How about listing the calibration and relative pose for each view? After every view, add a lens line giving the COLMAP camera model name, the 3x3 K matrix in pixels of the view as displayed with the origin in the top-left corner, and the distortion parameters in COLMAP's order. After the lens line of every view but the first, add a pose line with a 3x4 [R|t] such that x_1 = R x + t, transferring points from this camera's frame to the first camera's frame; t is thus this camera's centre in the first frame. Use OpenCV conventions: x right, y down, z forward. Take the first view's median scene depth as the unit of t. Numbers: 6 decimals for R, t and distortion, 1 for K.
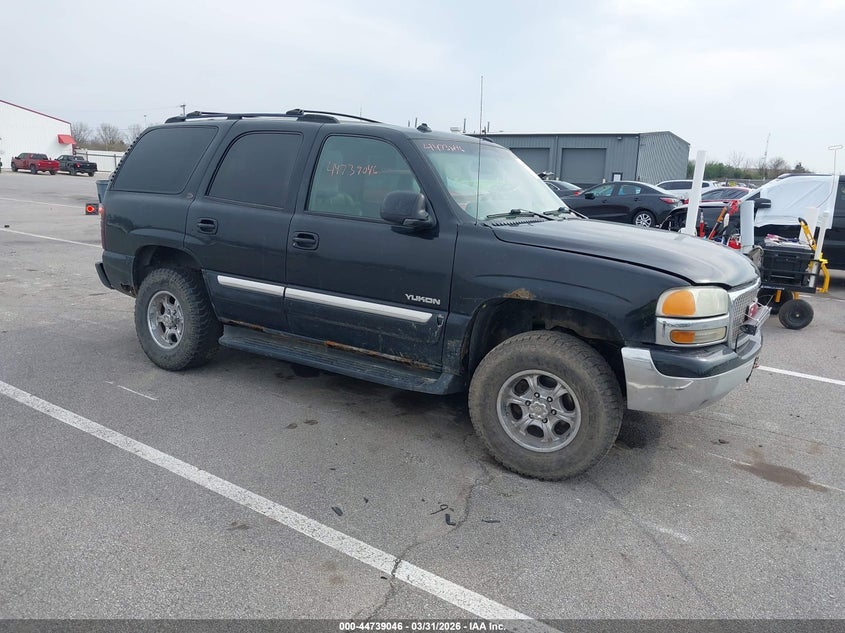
lens RADIAL K [[729.4, 0, 422.5], [0, 729.4, 316.5], [0, 0, 1]] dist [0.017083, -0.003307]
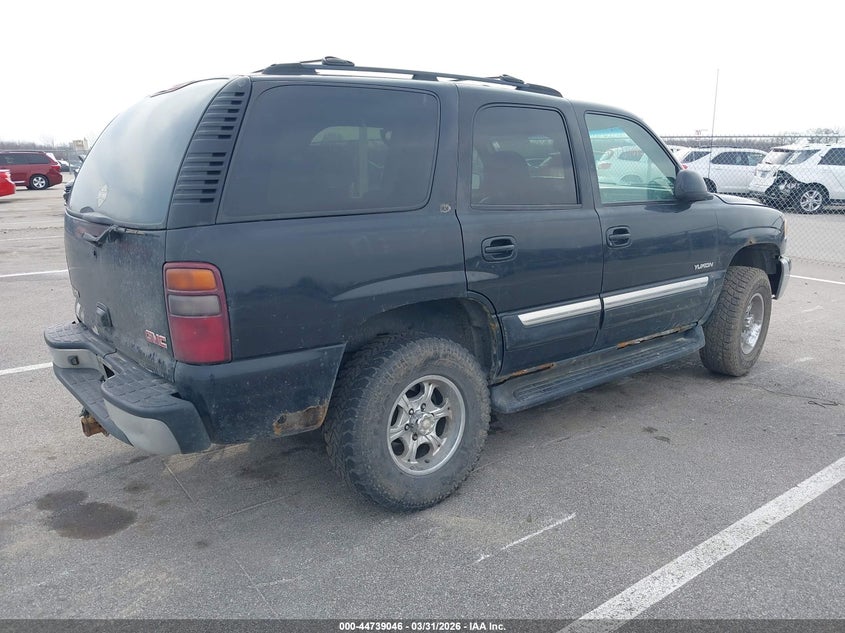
lens RADIAL K [[729.4, 0, 422.5], [0, 729.4, 316.5], [0, 0, 1]] dist [0.017083, -0.003307]
pose [[0.238128, -0.246358, 0.939469, -0.983356], [0.203996, 0.958405, 0.199616, -0.218551], [-0.949569, 0.144113, 0.278479, 0.933627]]
